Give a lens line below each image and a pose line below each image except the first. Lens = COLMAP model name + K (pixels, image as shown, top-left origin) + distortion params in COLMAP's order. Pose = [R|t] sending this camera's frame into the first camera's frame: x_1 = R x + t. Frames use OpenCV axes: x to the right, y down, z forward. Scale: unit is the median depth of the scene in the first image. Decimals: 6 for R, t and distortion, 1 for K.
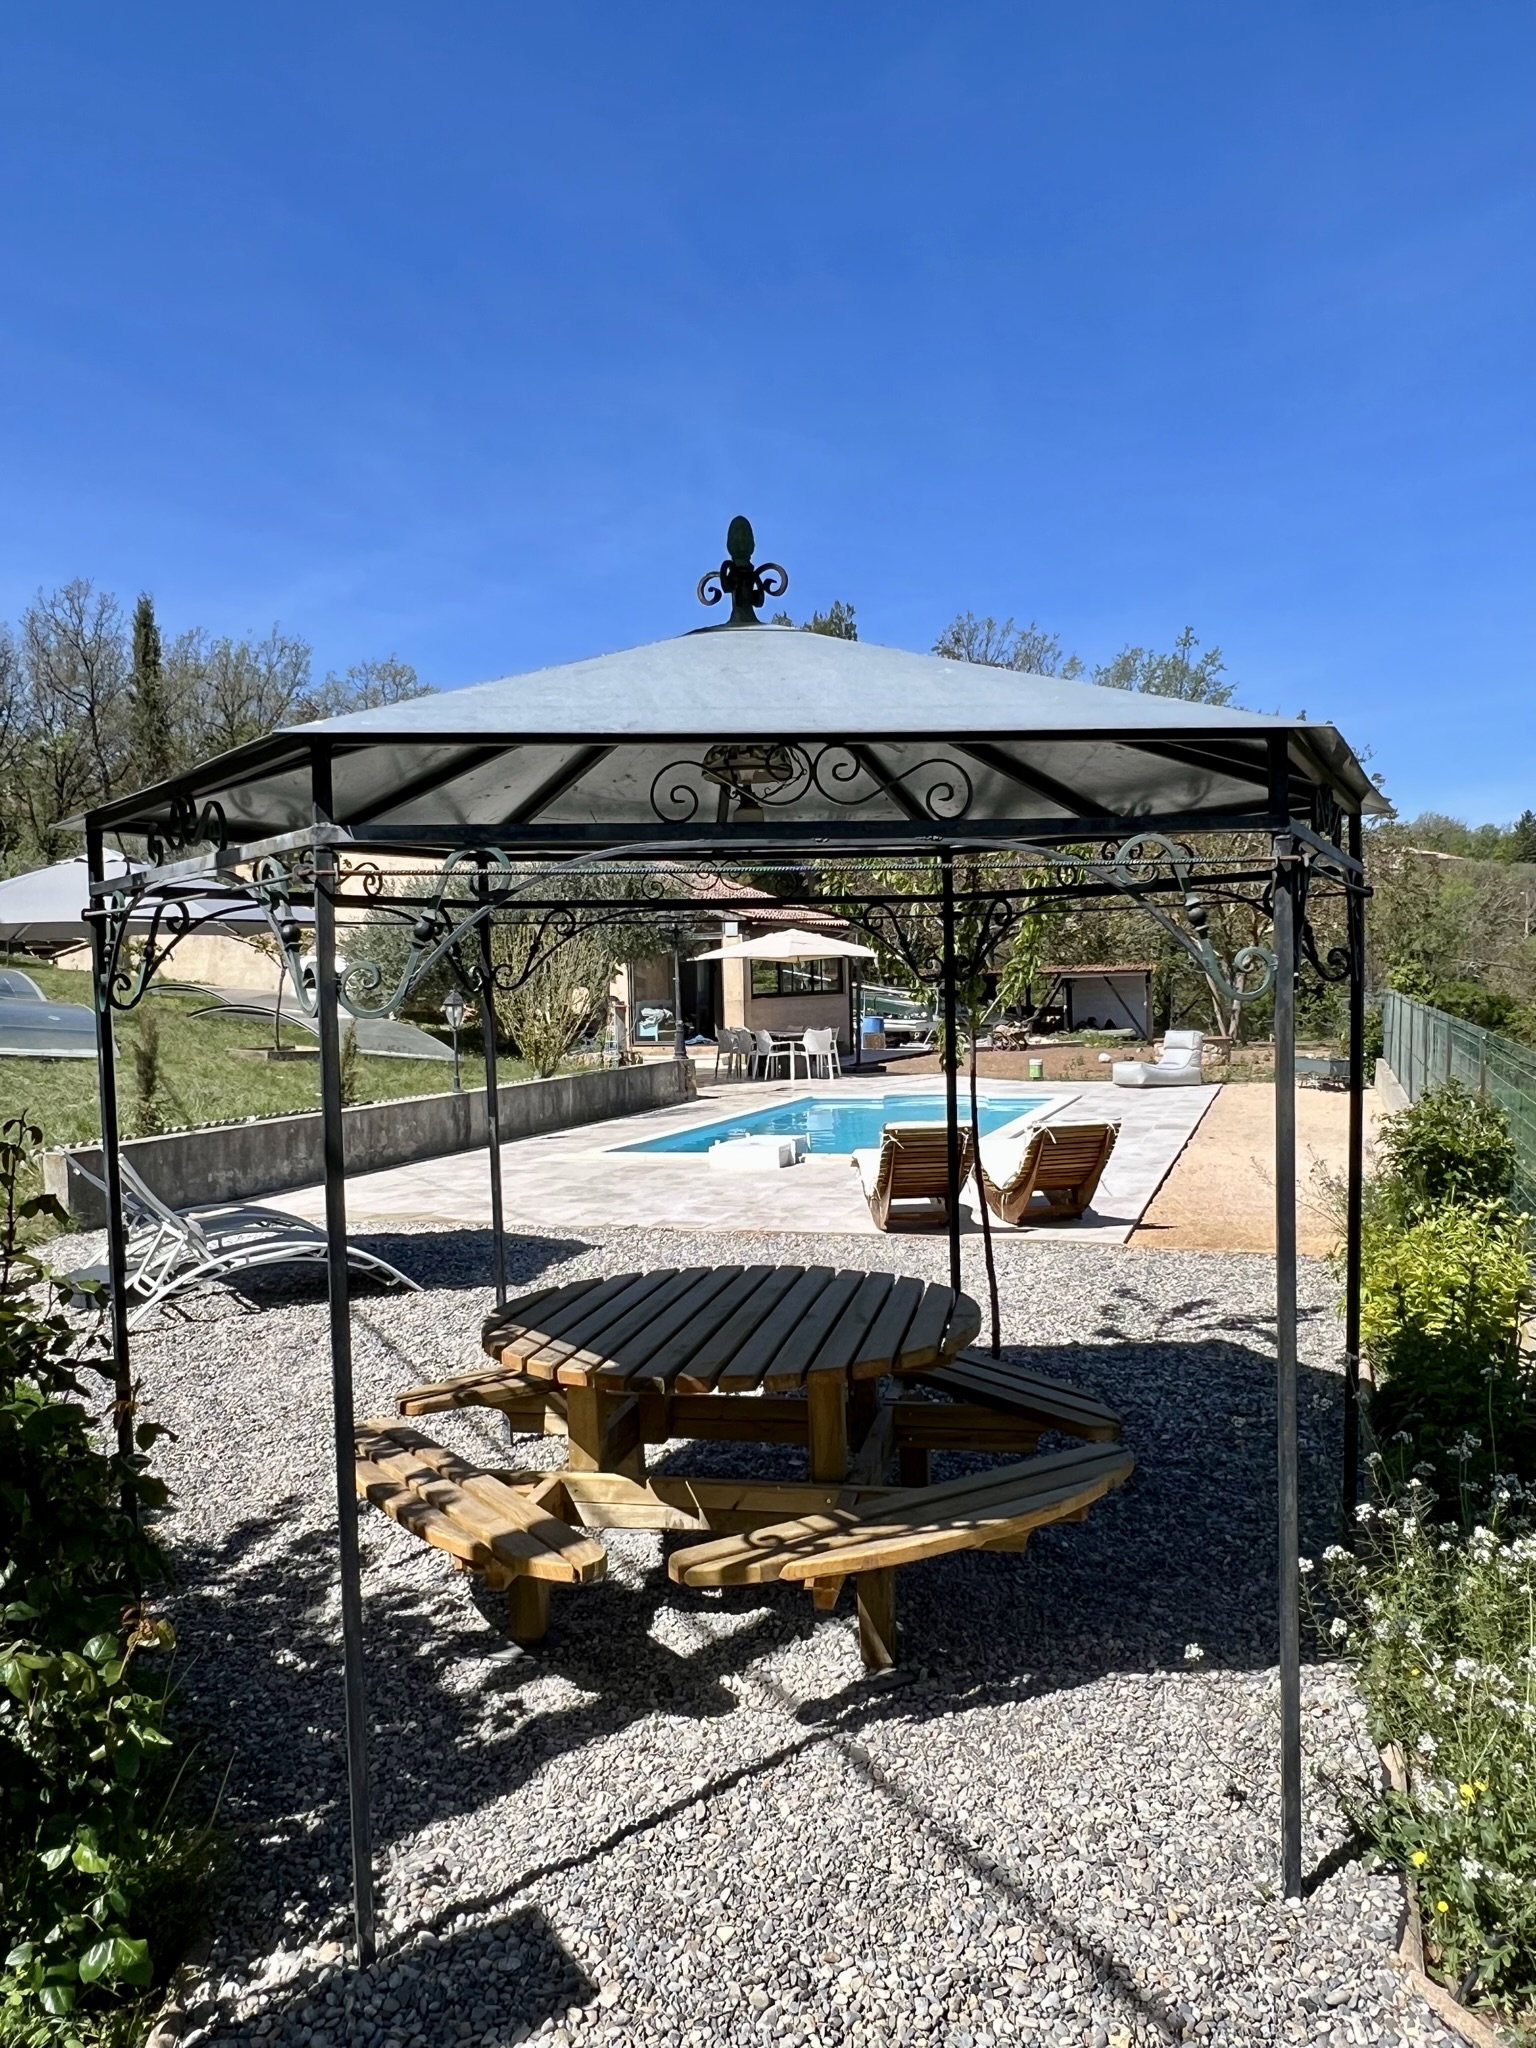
lens RADIAL K [[1548.7, 0, 758.7], [0, 1548.7, 1022.7], [0, 0, 1]] dist [0.005740, 0.000160]
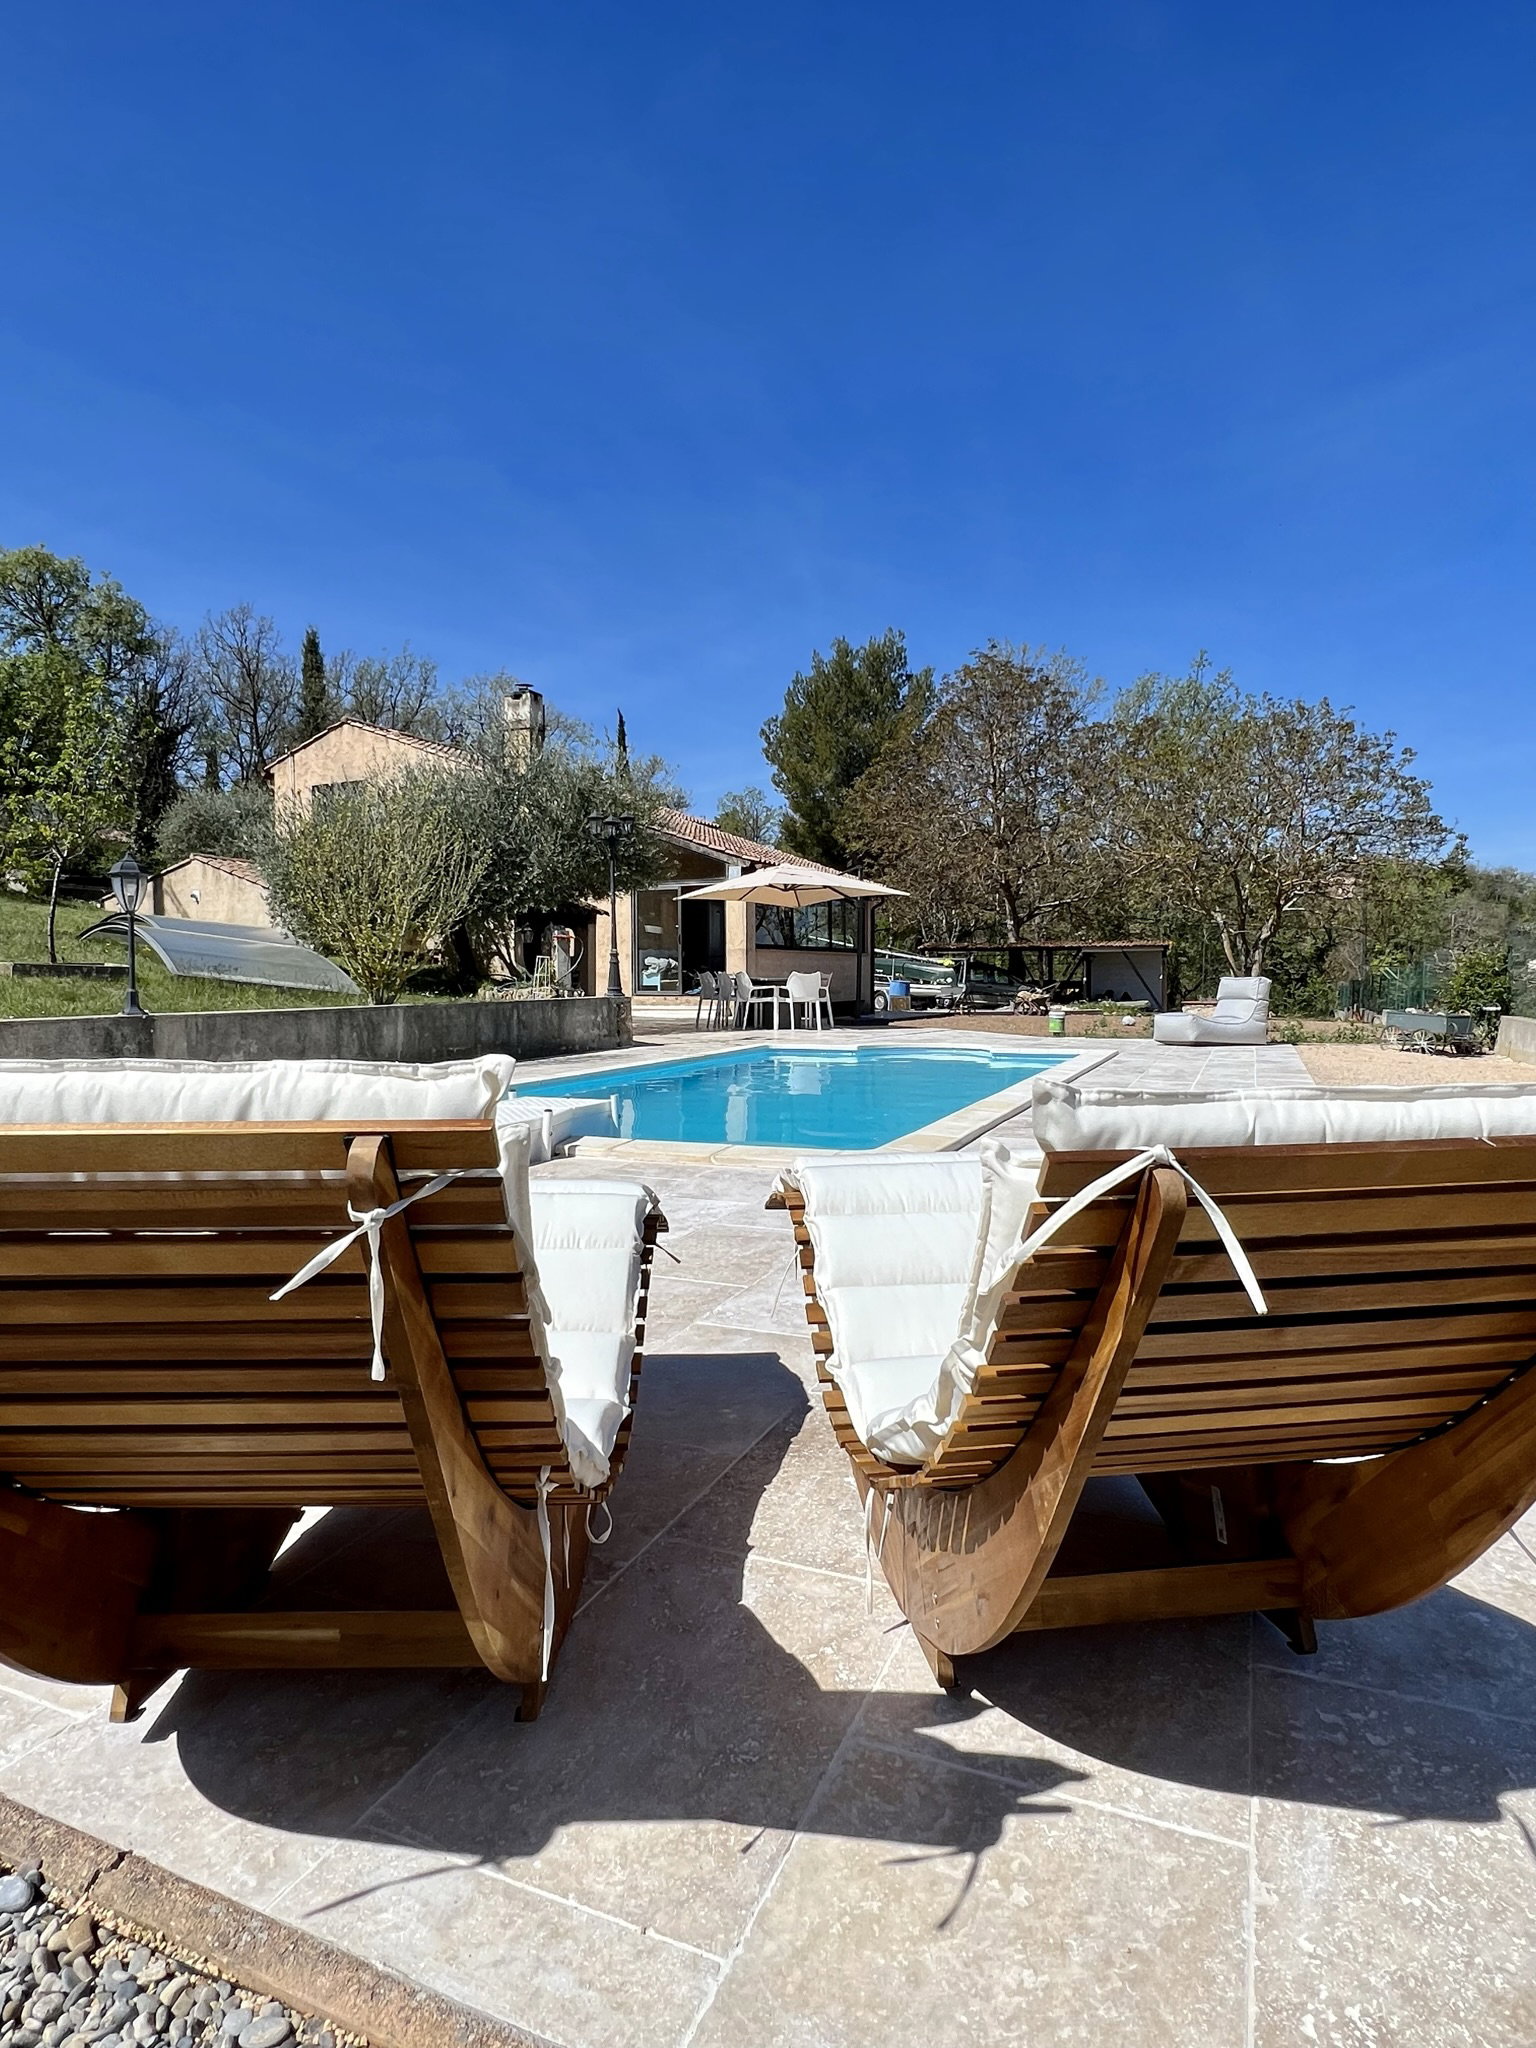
lens RADIAL K [[1127.8, 0, 760.2], [0, 1127.8, 1019.2], [0, 0, 1]] dist [-0.003201, -0.000438]
pose [[0.996574, 0.023325, -0.079347, 0.040235], [-0.022352, 0.999664, 0.013140, 0.014230], [0.079627, -0.011321, 0.996760, 0.225920]]
